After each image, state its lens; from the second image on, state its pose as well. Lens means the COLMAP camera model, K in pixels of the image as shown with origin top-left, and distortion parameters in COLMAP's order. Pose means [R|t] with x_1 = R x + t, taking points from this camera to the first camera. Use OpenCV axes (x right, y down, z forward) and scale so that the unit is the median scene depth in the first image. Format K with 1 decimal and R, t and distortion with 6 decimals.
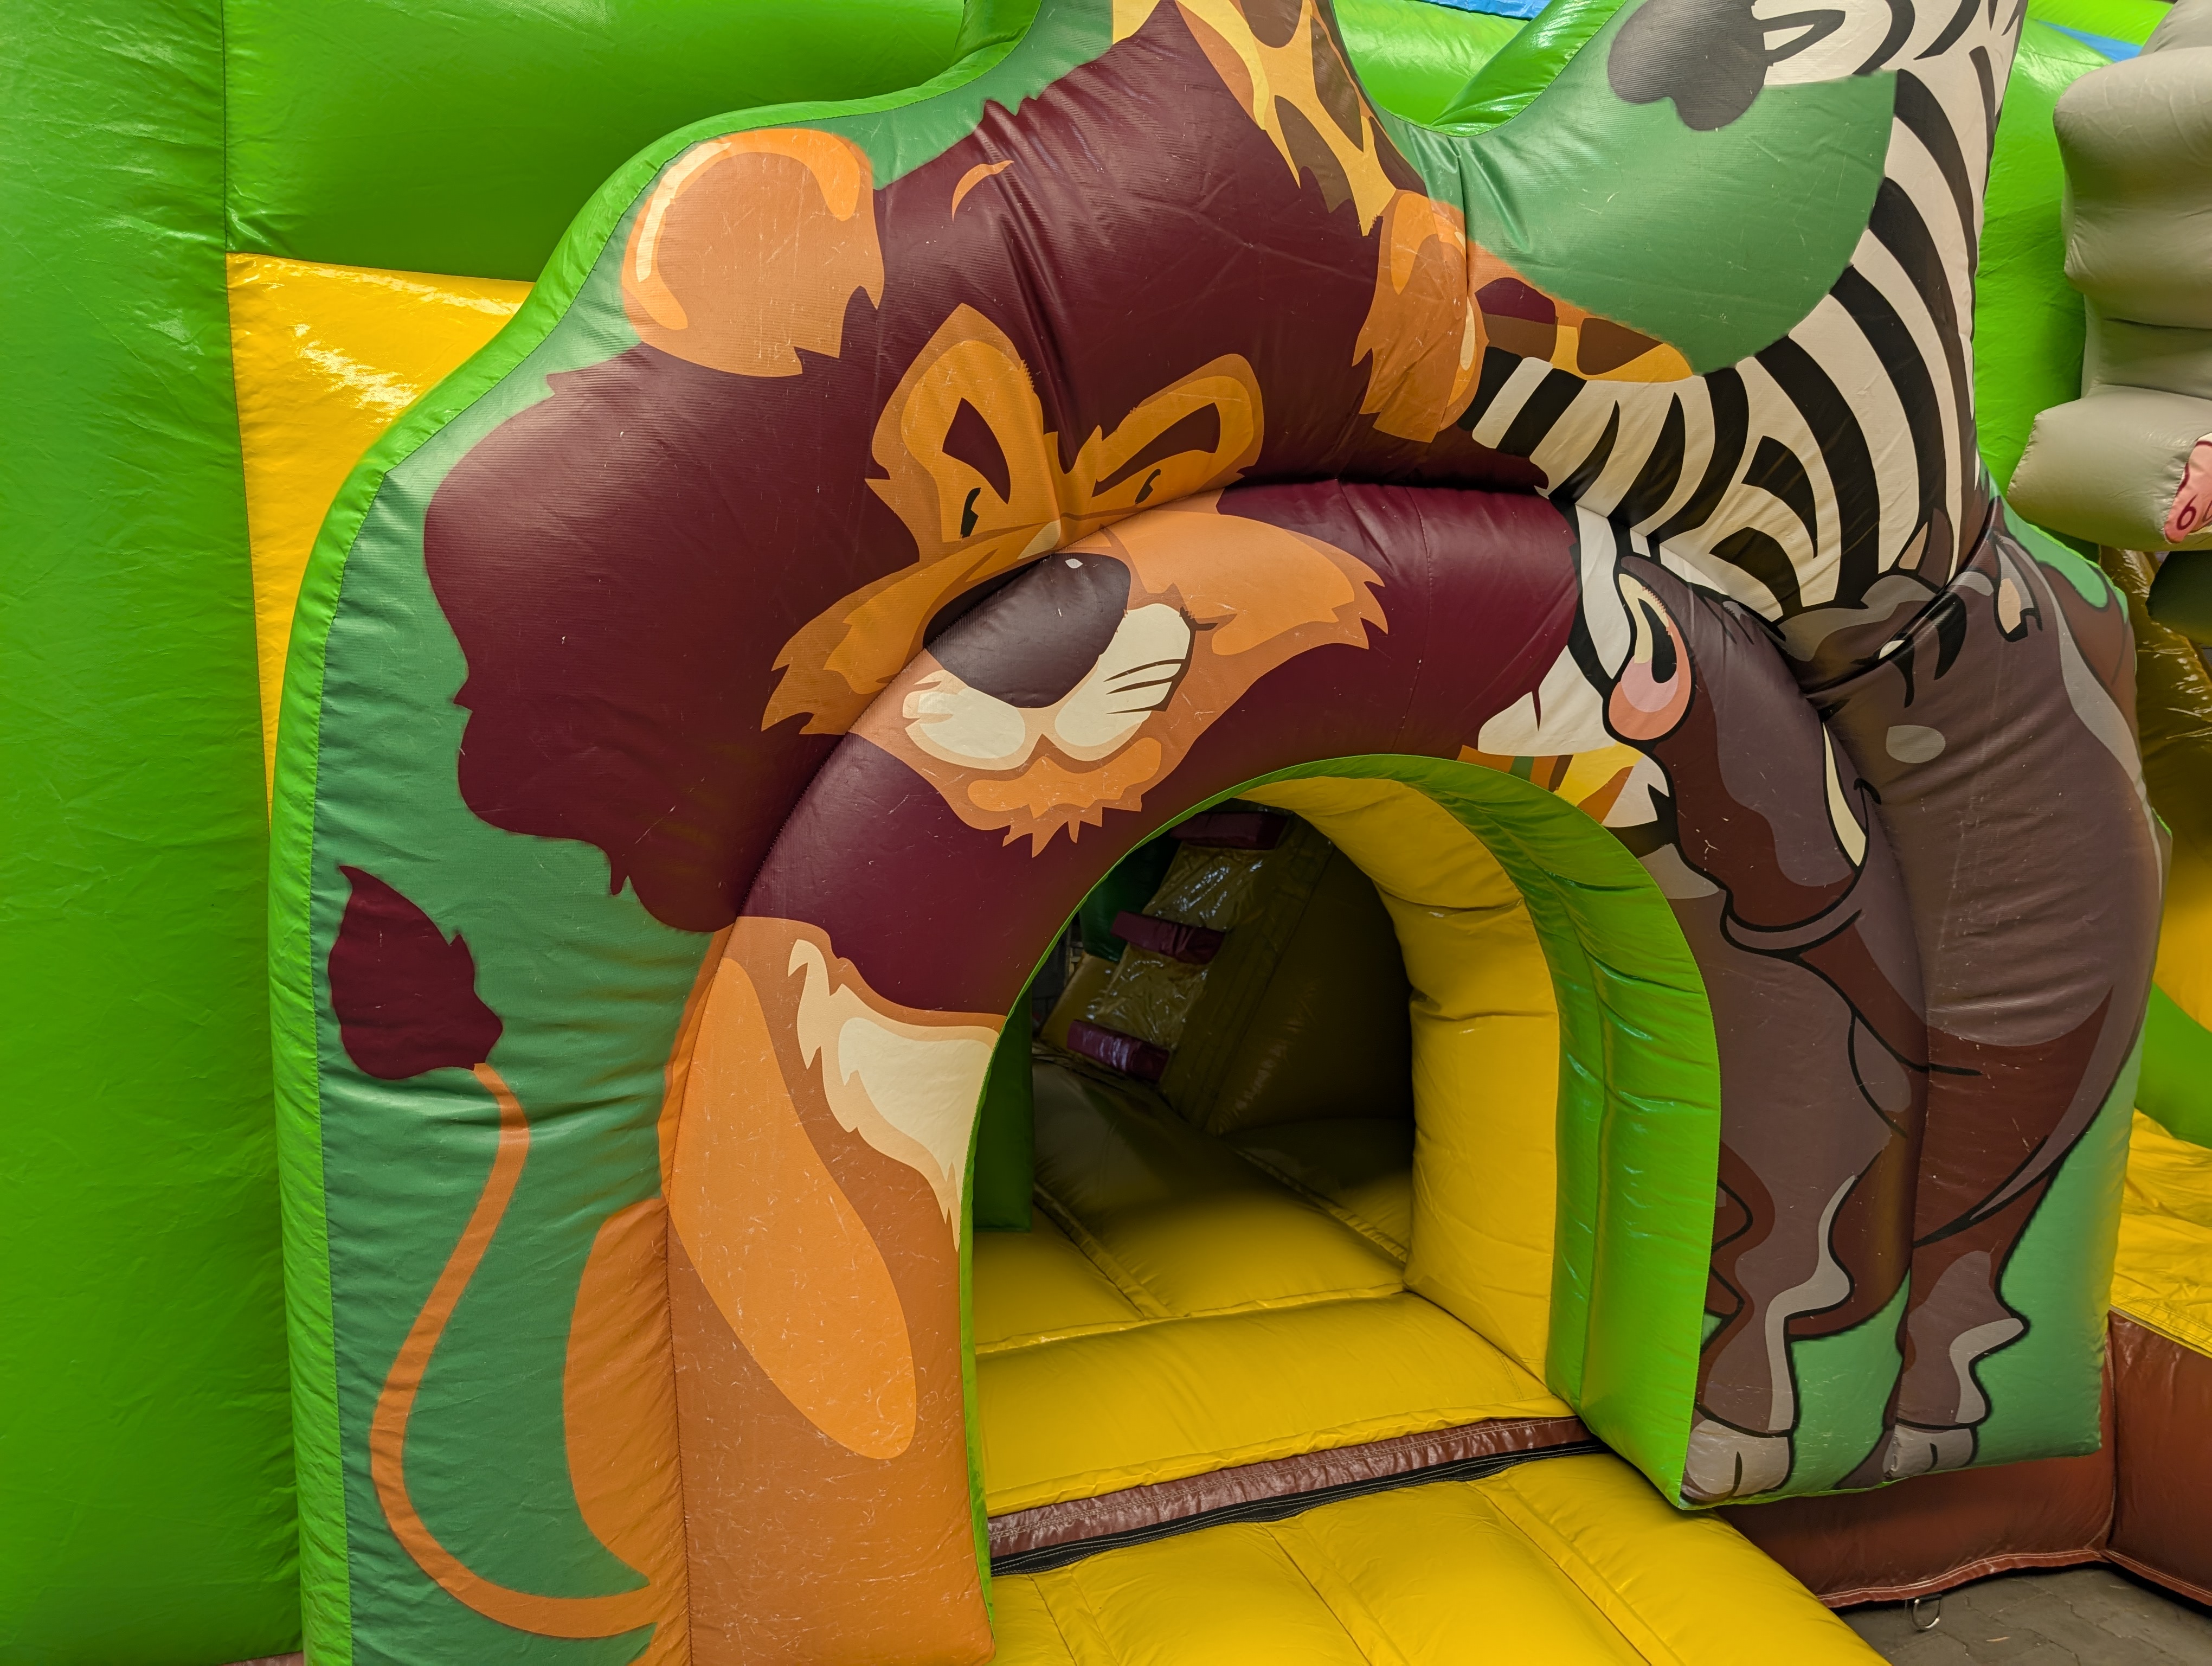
lens RADIAL K [[1633.6, 0, 1108.4], [0, 1633.6, 847.4], [0, 0, 1]] dist [0.007385, 0.002883]
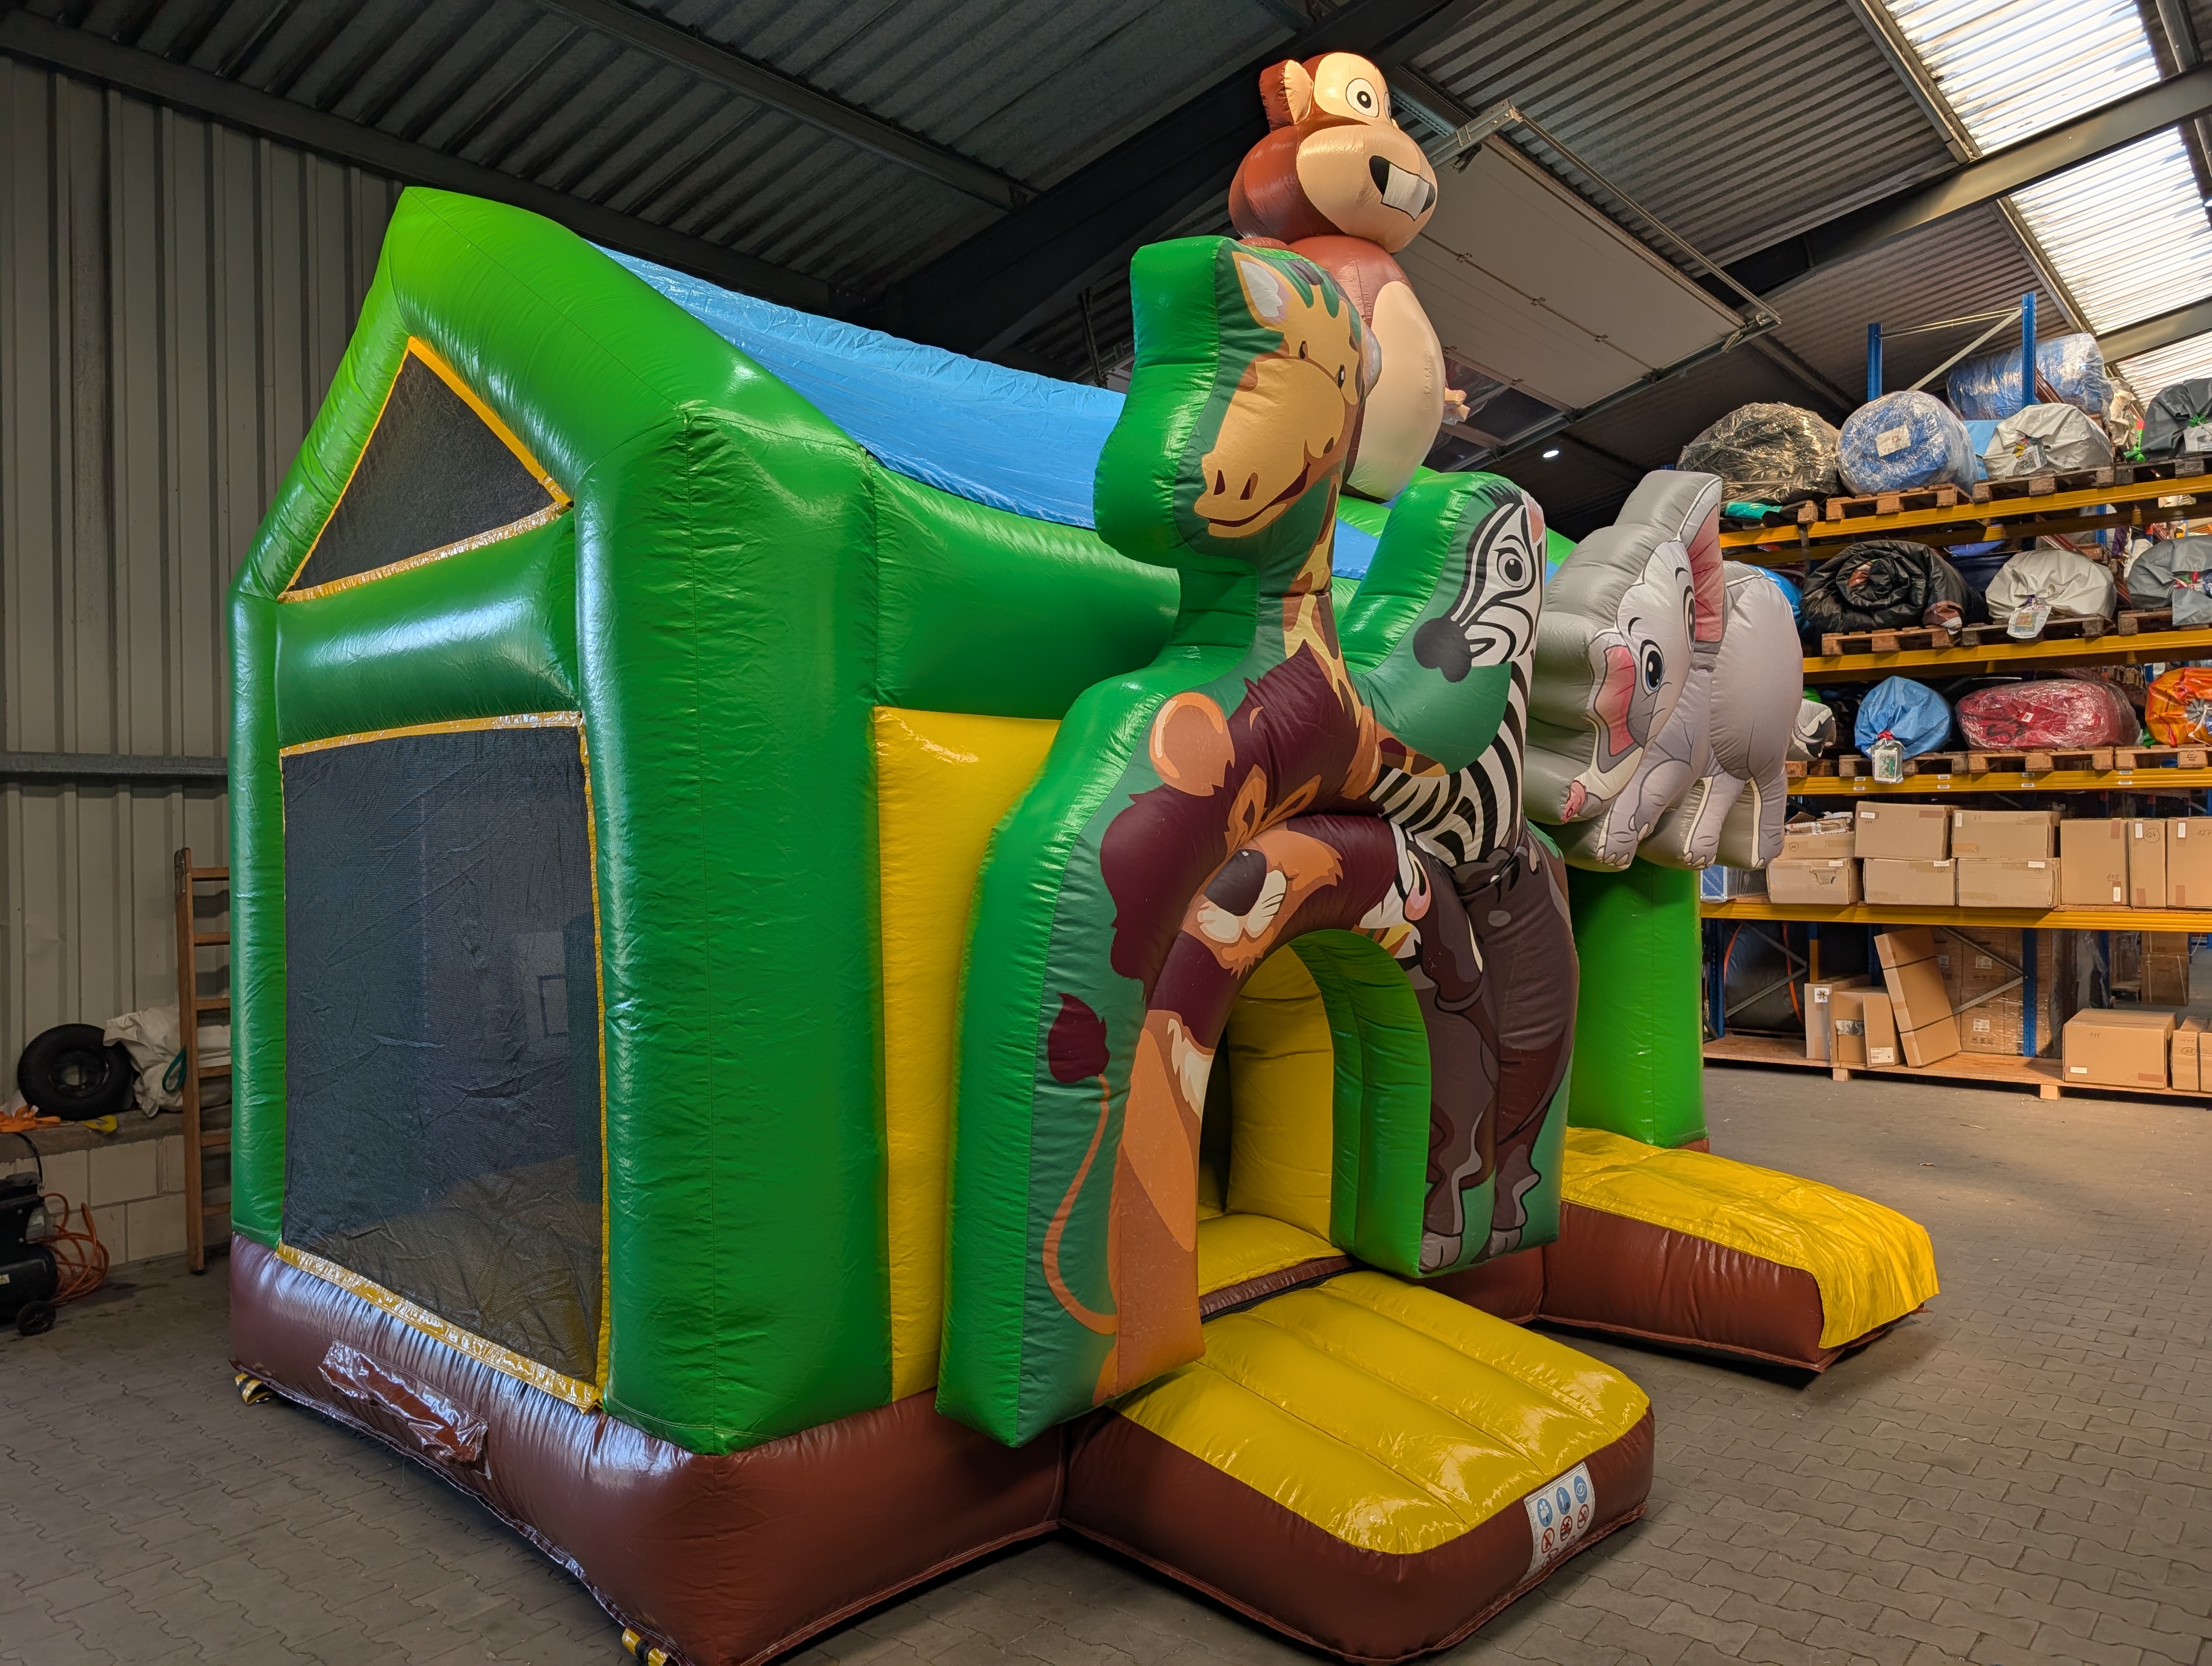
lens RADIAL K [[1606.5, 0, 1106.0], [0, 1606.5, 833.0], [0, 0, 1]] dist [0.083518, -0.000379]
pose [[0.903248, 0.001956, 0.429115, -1.248058], [0.033385, 0.996638, -0.074814, -0.039460], [-0.427819, 0.081902, 0.900146, -1.043801]]
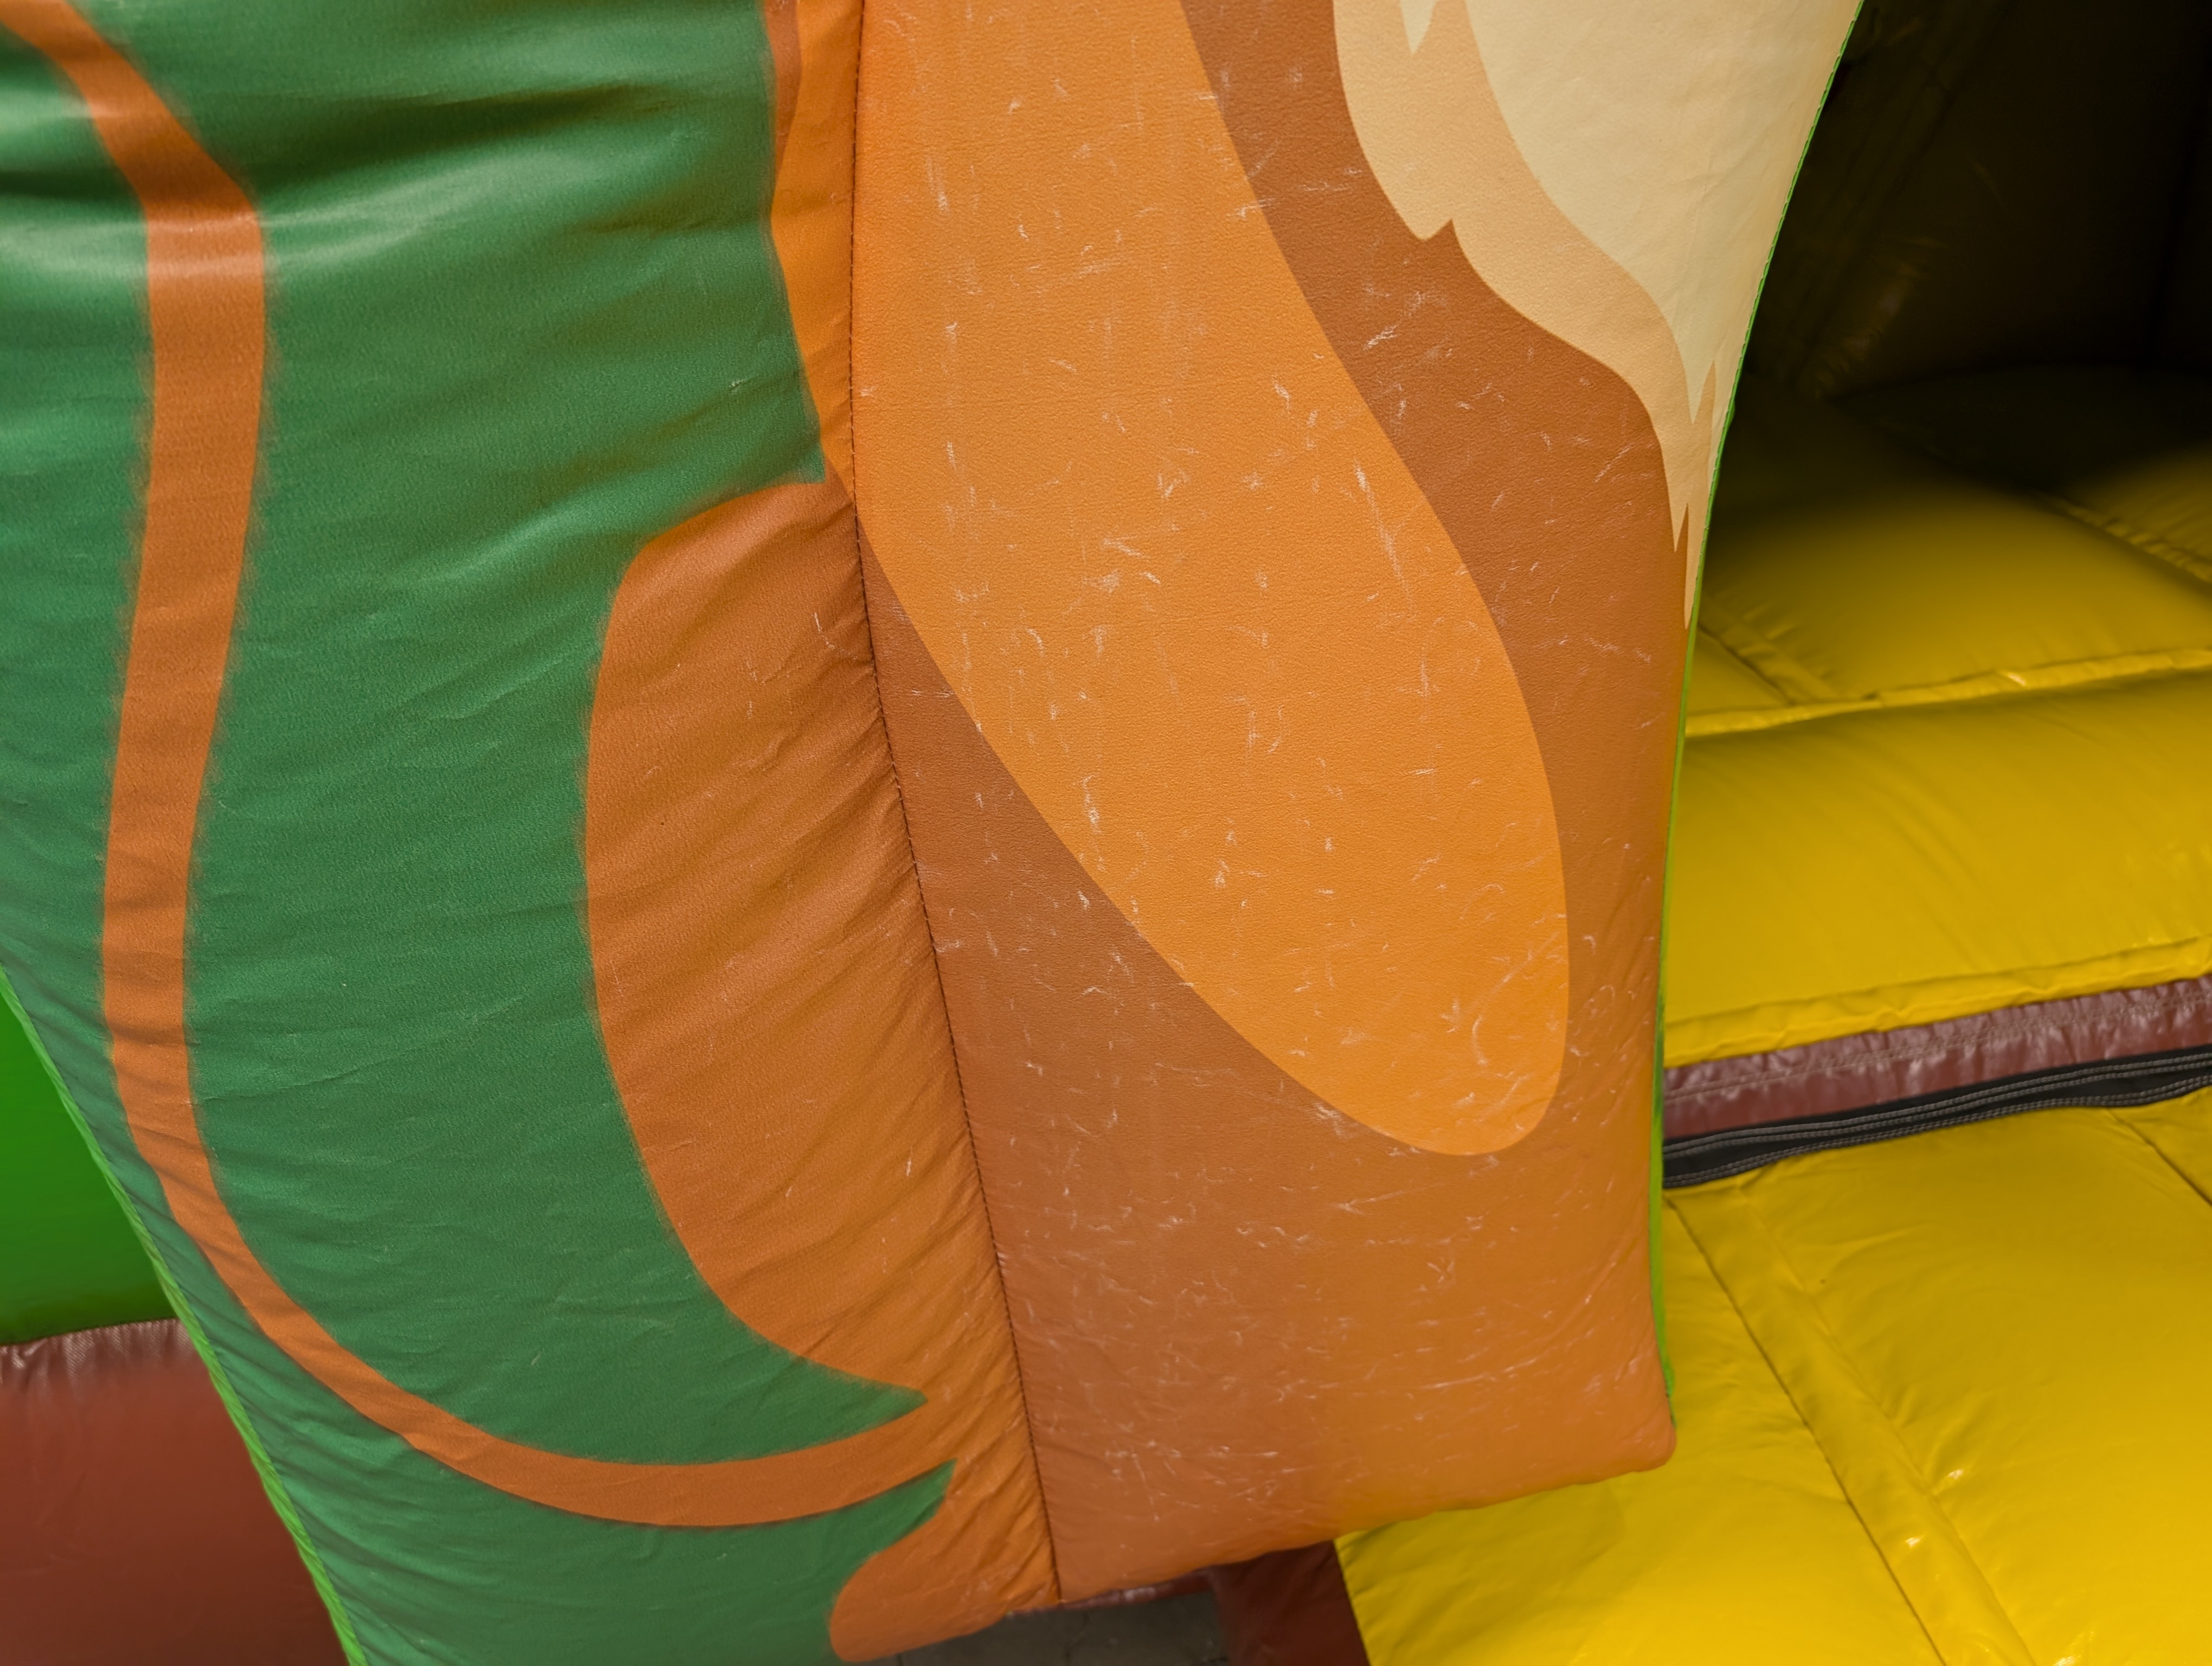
lens RADIAL K [[1633.6, 0, 1108.4], [0, 1633.6, 847.4], [0, 0, 1]] dist [0.007385, 0.002883]
pose [[0.975996, 0.028281, -0.215946, -0.147289], [0.060650, 0.917016, 0.394213, 0.155209], [0.209174, -0.397847, 0.893288, 0.688829]]
